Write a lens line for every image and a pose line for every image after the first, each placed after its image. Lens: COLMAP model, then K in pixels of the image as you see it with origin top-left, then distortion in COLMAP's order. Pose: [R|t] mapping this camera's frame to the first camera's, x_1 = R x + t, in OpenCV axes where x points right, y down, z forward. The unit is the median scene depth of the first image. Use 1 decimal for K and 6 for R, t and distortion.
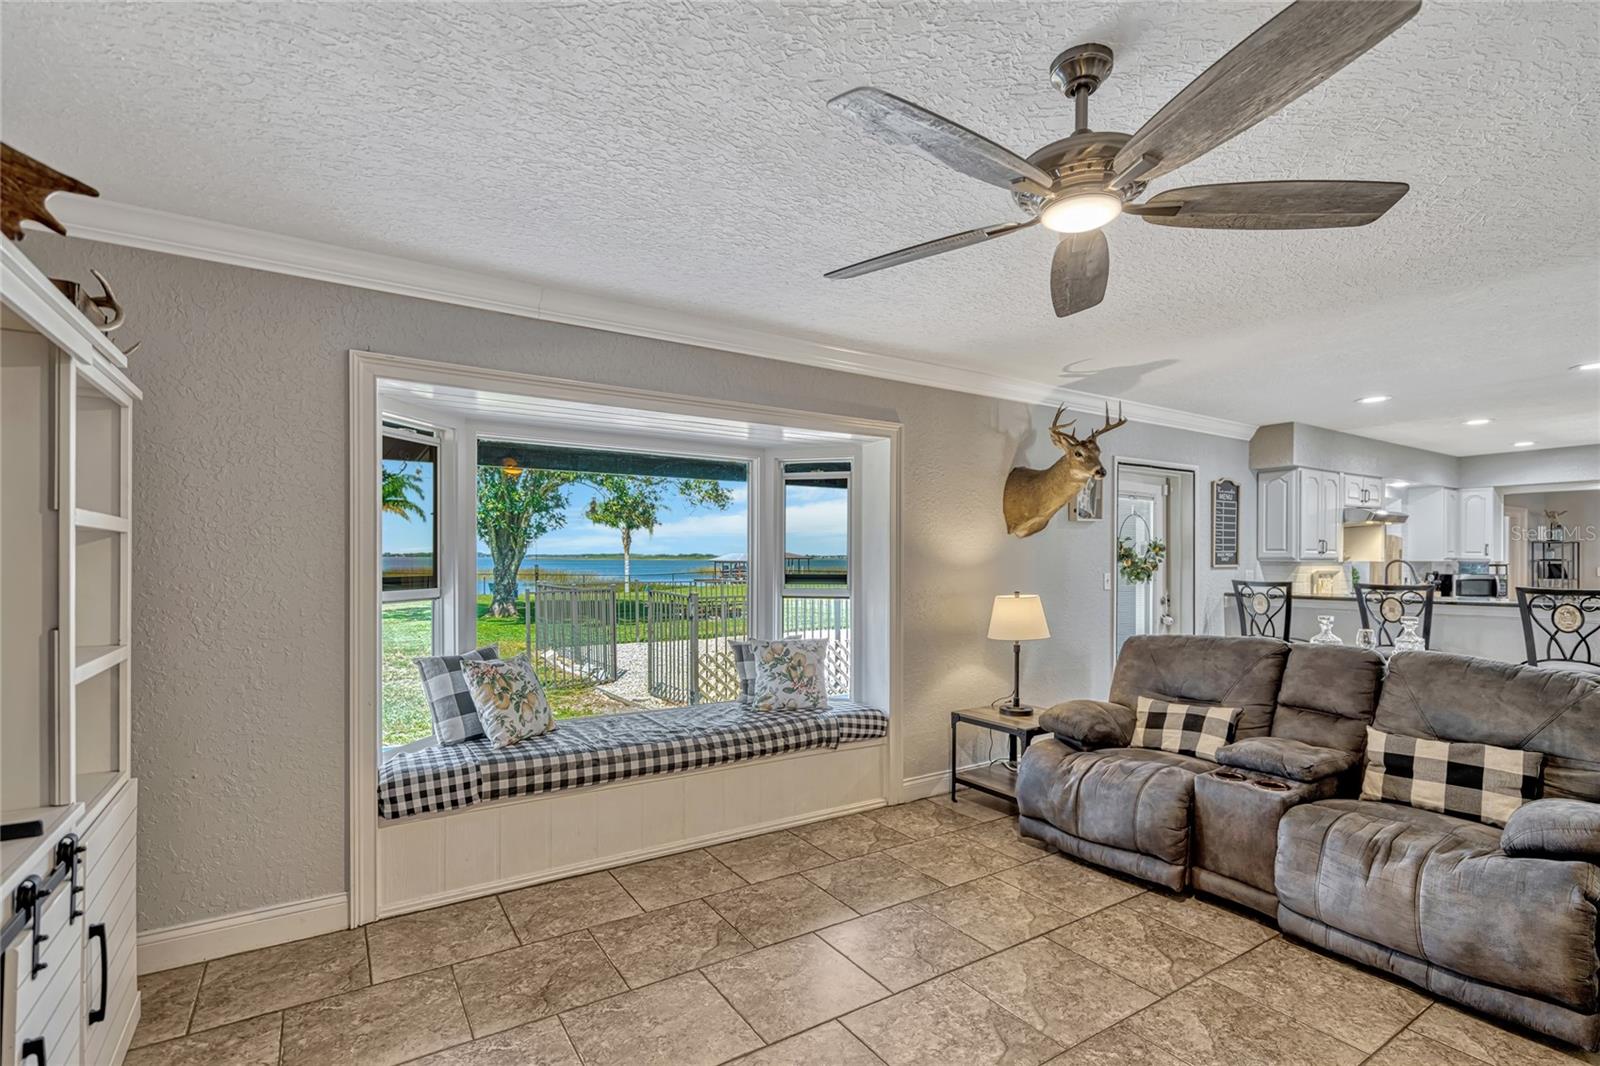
lens RADIAL K [[734.5, 0, 796.4], [0, 734.5, 553.3], [0, 0, 1]] dist [0.002439, 0.001083]
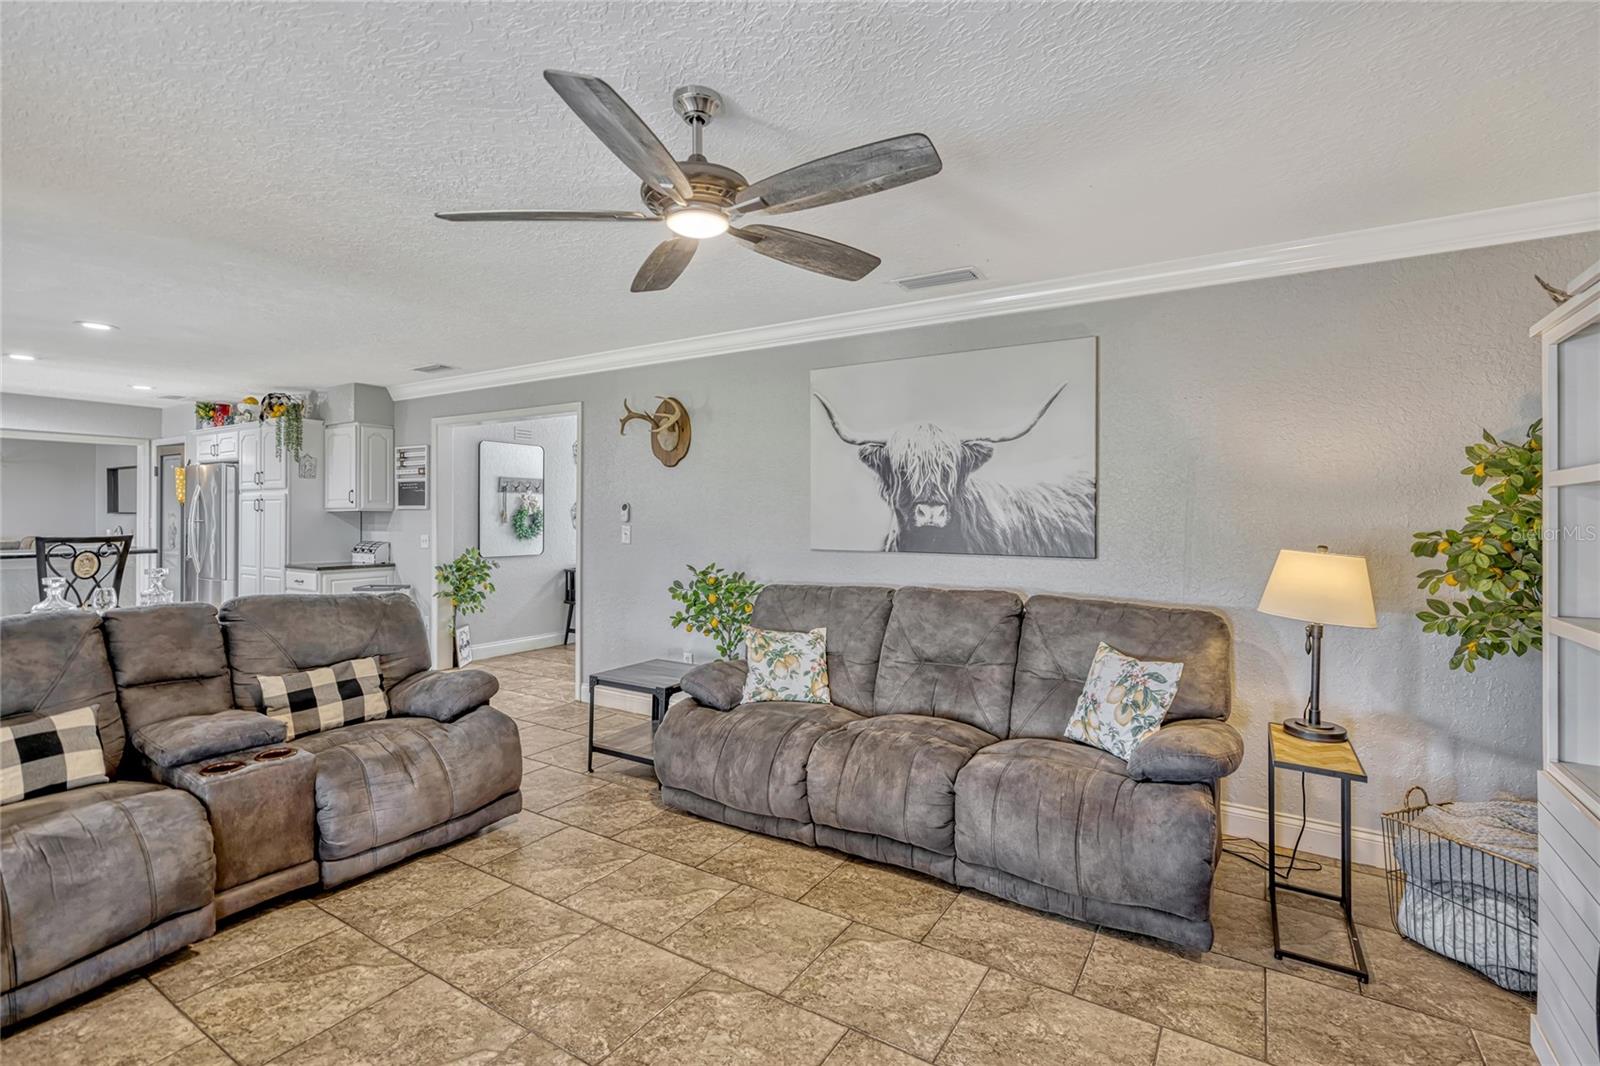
lens RADIAL K [[731.7, 0, 794.8], [0, 731.7, 524.6], [0, 0, 1]] dist [-0.002060, 0.000793]
pose [[-0.409404, -0.016902, 0.912197, -0.451399], [-0.010439, 0.999850, 0.013841, 0.011264], [-0.912294, -0.003856, -0.409518, 0.805549]]
